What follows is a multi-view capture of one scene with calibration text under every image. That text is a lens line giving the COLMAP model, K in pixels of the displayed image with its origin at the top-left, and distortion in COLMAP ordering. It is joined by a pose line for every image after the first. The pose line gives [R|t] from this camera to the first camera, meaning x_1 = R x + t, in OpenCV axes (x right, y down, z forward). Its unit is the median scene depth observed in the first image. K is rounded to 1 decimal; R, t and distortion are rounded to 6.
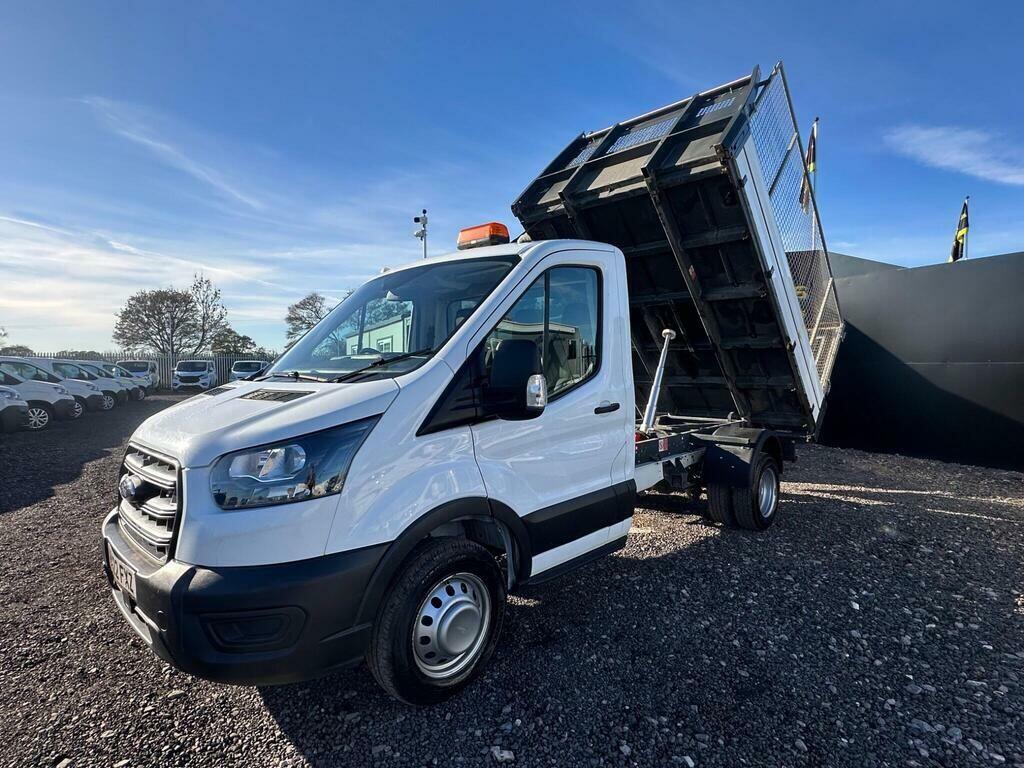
lens RADIAL K [[571.3, 0, 506.7], [0, 571.3, 366.9], [0, 0, 1]] dist [-0.007214, 0.002017]
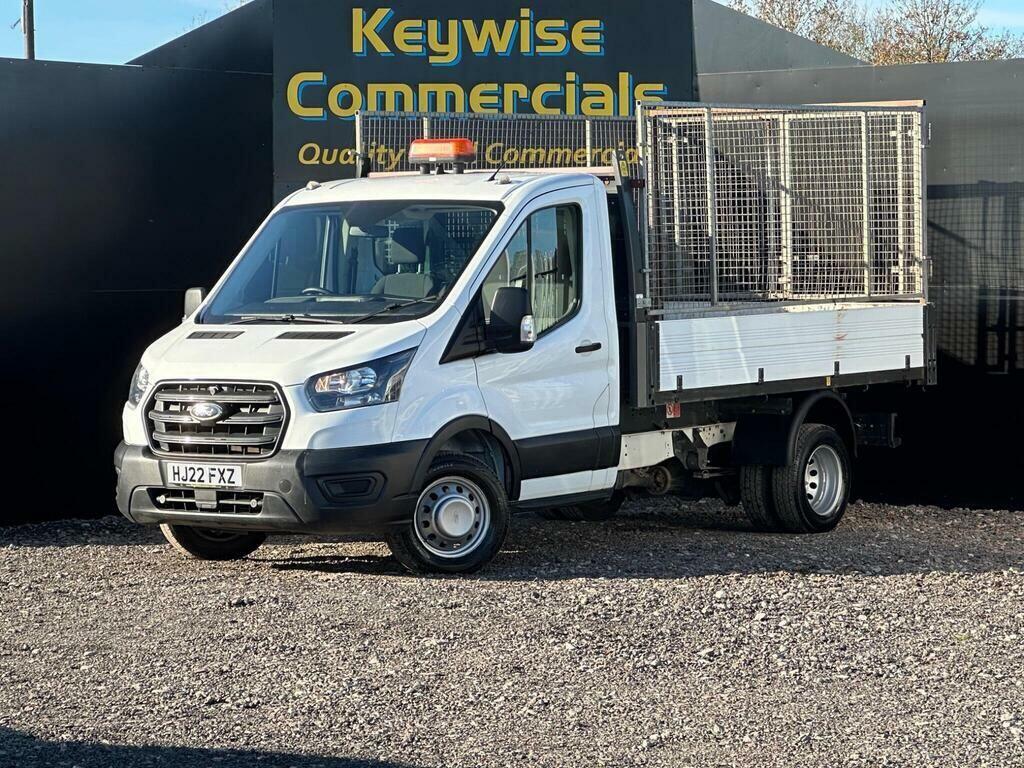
lens RADIAL K [[3358.4, 0, 512.0], [0, 3358.4, 384.0], [0, 0, 1]] dist [-0.083975, -0.302714]
pose [[0.992168, -0.014578, 0.124056, -0.801032], [0.009908, 0.999222, 0.038180, -0.105396], [-0.124516, -0.036652, 0.991540, -5.610817]]
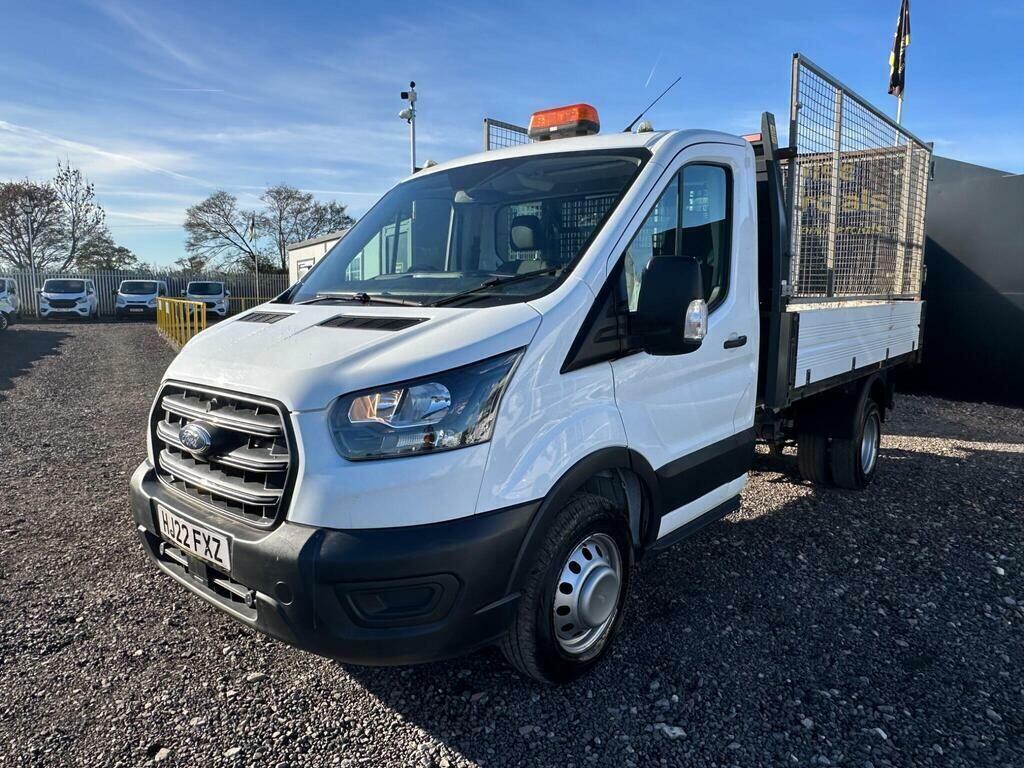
lens RADIAL K [[718.9, 0, 512.0], [0, 718.9, 384.0], [0, 0, 1]] dist [-0.004601, -0.000523]
pose [[0.998403, 0.005122, 0.056260, -0.242314], [-0.012206, 0.991916, 0.126306, 0.005252], [-0.055158, -0.126791, 0.990395, -0.017119]]
